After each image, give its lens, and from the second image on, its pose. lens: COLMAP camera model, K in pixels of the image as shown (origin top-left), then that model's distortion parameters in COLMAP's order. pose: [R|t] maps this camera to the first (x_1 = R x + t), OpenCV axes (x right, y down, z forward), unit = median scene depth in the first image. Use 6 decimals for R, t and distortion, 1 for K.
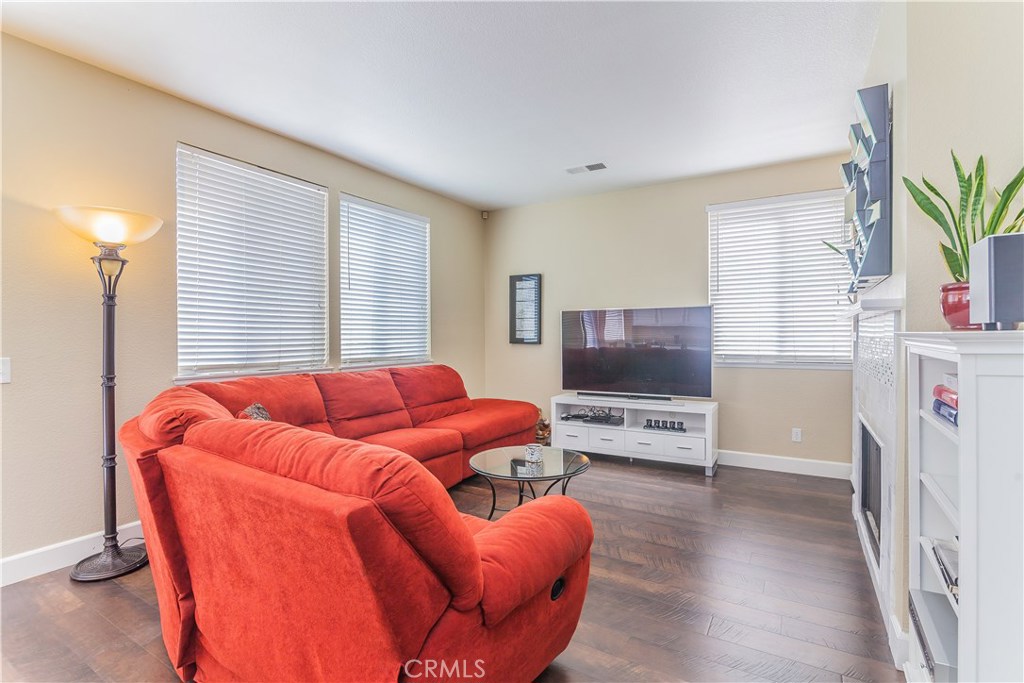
lens RADIAL K [[483.5, 0, 512.2], [0, 483.5, 342.0], [0, 0, 1]] dist [-0.005830, -0.001081]
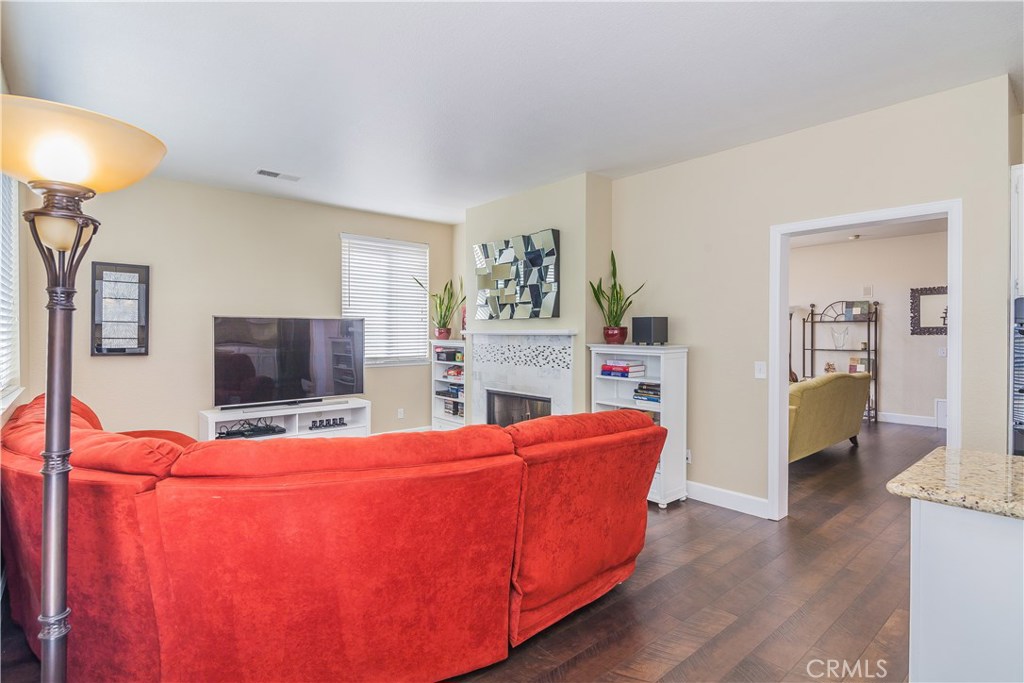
lens RADIAL K [[508.0, 0, 503.3], [0, 508.0, 338.8], [0, 0, 1]] dist [-0.015129, -0.000567]
pose [[0.307459, -0.009001, 0.951519, -0.695902], [0.010288, 0.999928, 0.006135, -0.027498], [-0.951506, 0.007903, 0.307530, 0.256893]]
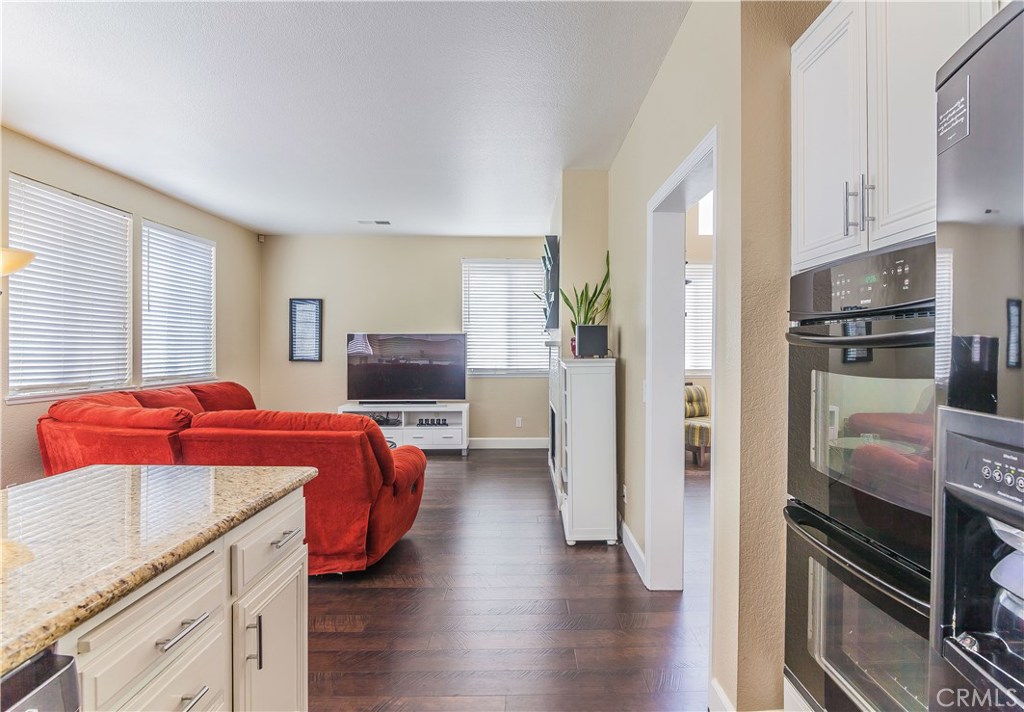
lens RADIAL K [[543.8, 0, 528.7], [0, 543.8, 353.5], [0, 0, 1]] dist [0.003842, -0.000044]
pose [[0.851338, 0.000903, 0.524616, -0.249696], [0.001495, 0.999990, -0.004146, -0.010218], [-0.524615, 0.004314, 0.851329, -0.420890]]
